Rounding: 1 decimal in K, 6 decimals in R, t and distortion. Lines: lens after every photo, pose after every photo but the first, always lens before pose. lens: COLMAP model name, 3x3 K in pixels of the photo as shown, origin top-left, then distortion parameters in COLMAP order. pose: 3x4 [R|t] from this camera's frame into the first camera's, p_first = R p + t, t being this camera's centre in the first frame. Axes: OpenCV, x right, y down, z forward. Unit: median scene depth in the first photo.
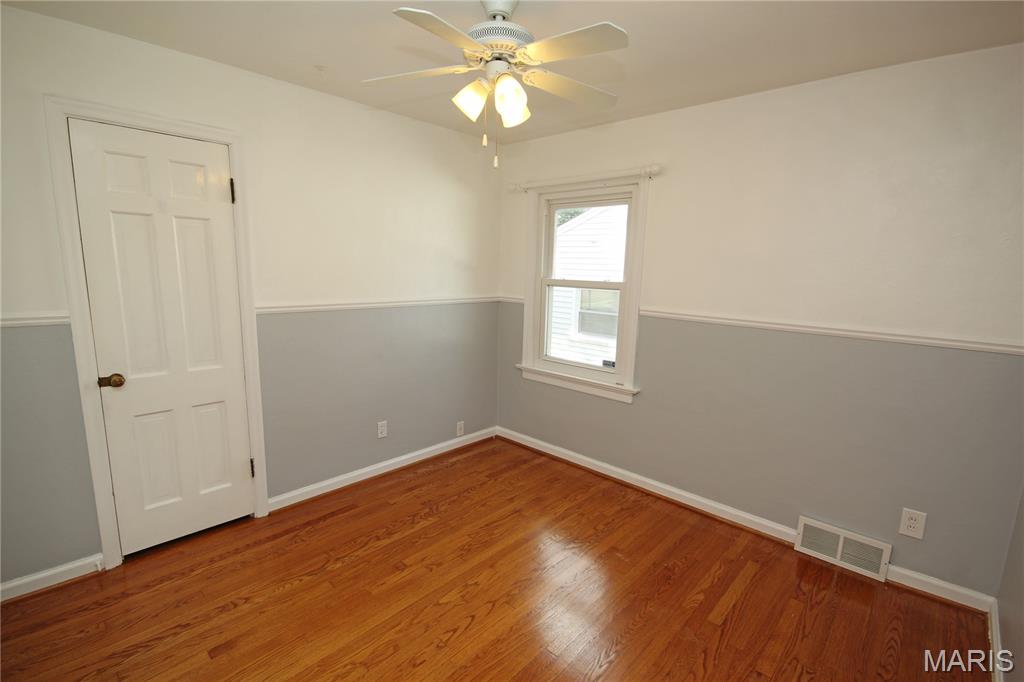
lens RADIAL K [[478.5, 0, 510.9], [0, 478.5, 347.7], [0, 0, 1]] dist [0.000900, 0.000028]
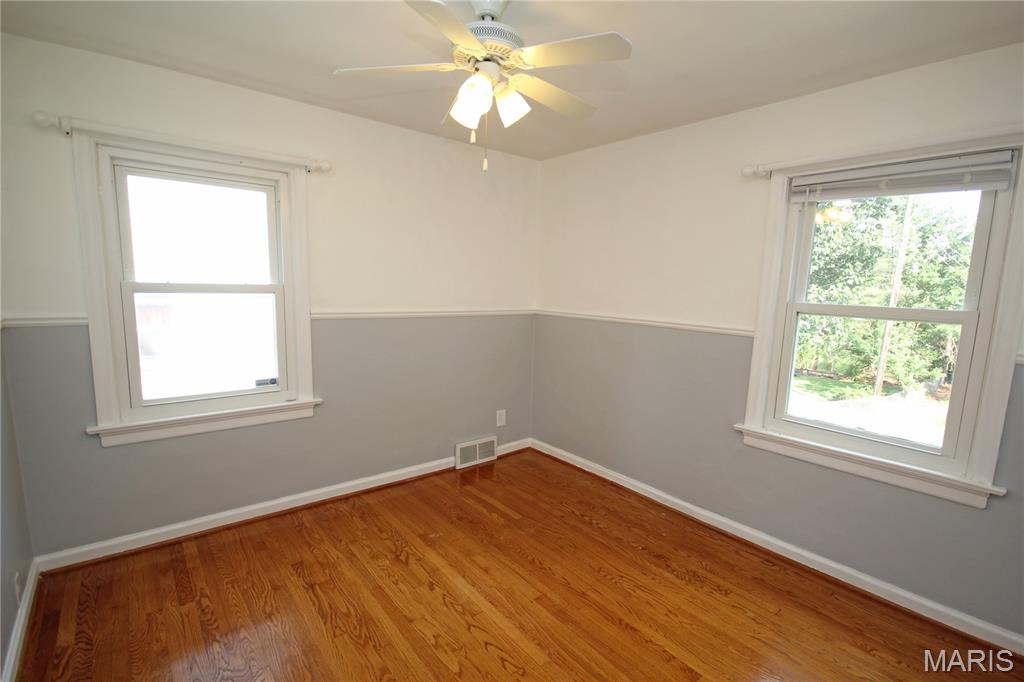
lens RADIAL K [[478.5, 0, 510.9], [0, 478.5, 347.7], [0, 0, 1]] dist [0.000900, 0.000028]
pose [[0.124753, -0.154764, 0.980043, -0.640377], [0.143081, 0.980241, 0.136582, -0.091373], [-0.981817, 0.123187, 0.144432, 0.528295]]
